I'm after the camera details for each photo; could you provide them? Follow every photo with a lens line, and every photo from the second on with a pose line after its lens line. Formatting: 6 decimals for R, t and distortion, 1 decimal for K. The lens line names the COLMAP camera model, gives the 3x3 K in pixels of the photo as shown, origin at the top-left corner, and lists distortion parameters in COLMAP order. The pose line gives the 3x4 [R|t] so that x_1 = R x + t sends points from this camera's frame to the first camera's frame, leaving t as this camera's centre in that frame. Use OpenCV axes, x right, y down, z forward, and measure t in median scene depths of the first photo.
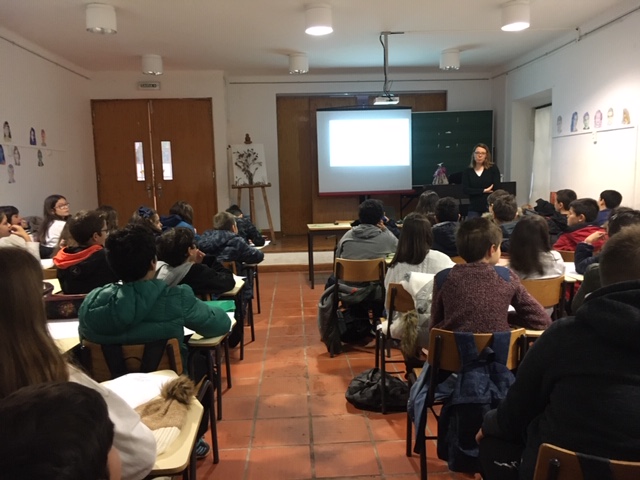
lens RADIAL K [[536.4, 0, 320.4], [0, 536.4, 241.0], [0, 0, 1]] dist [-0.009153, -0.013128]
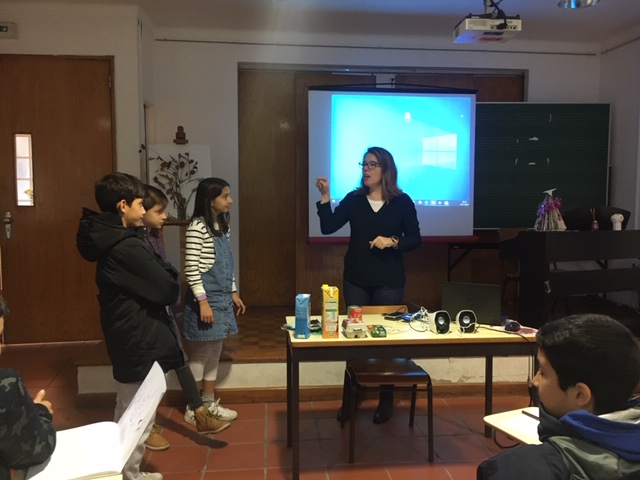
lens RADIAL K [[536.4, 0, 323.6], [0, 536.4, 240.8], [0, 0, 1]] dist [-0.009153, -0.013128]
pose [[0.998527, 0.026714, 0.047222, -0.013033], [-0.023962, 0.998034, -0.057915, -0.055572], [-0.048676, 0.056698, 0.997204, 0.458724]]
